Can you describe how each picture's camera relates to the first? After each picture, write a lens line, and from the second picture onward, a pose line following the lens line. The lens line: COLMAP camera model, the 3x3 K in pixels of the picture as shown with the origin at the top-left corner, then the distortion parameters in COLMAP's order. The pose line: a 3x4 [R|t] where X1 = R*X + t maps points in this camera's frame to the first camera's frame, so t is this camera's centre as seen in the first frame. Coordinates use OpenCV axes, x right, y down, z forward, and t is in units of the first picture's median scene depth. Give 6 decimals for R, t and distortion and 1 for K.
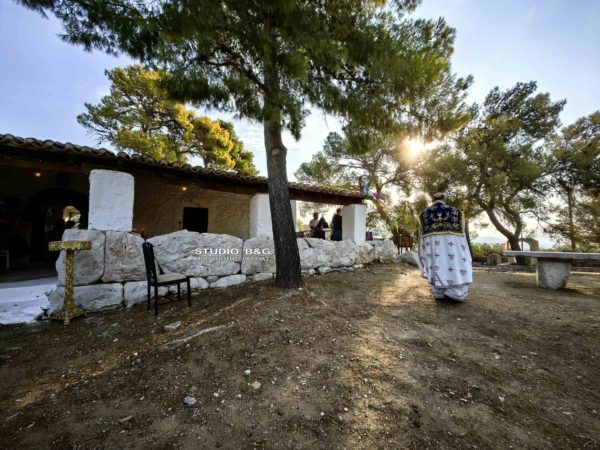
lens RADIAL K [[235.8, 0, 300.0], [0, 235.8, 225.0], [0, 0, 1]] dist [0.040344, -0.016799]
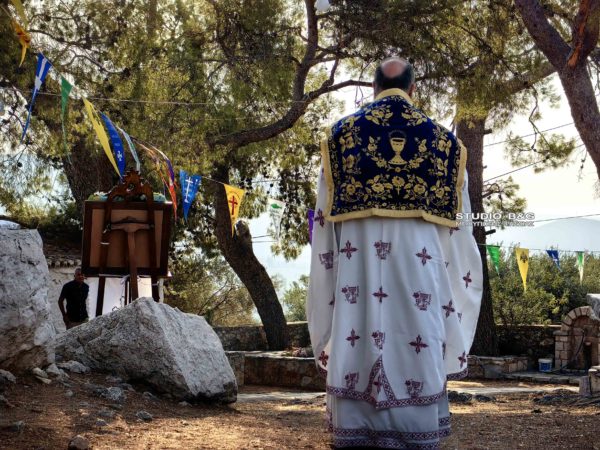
lens RADIAL K [[1653.6, 0, 300.0], [0, 1653.6, 225.0], [0, 0, 1]] dist [0.244026, -0.715511]
pose [[0.875471, 0.009198, 0.483182, -0.388197], [-0.038994, 0.997903, 0.051656, -0.042049], [-0.481694, -0.064065, 0.873995, -0.551762]]
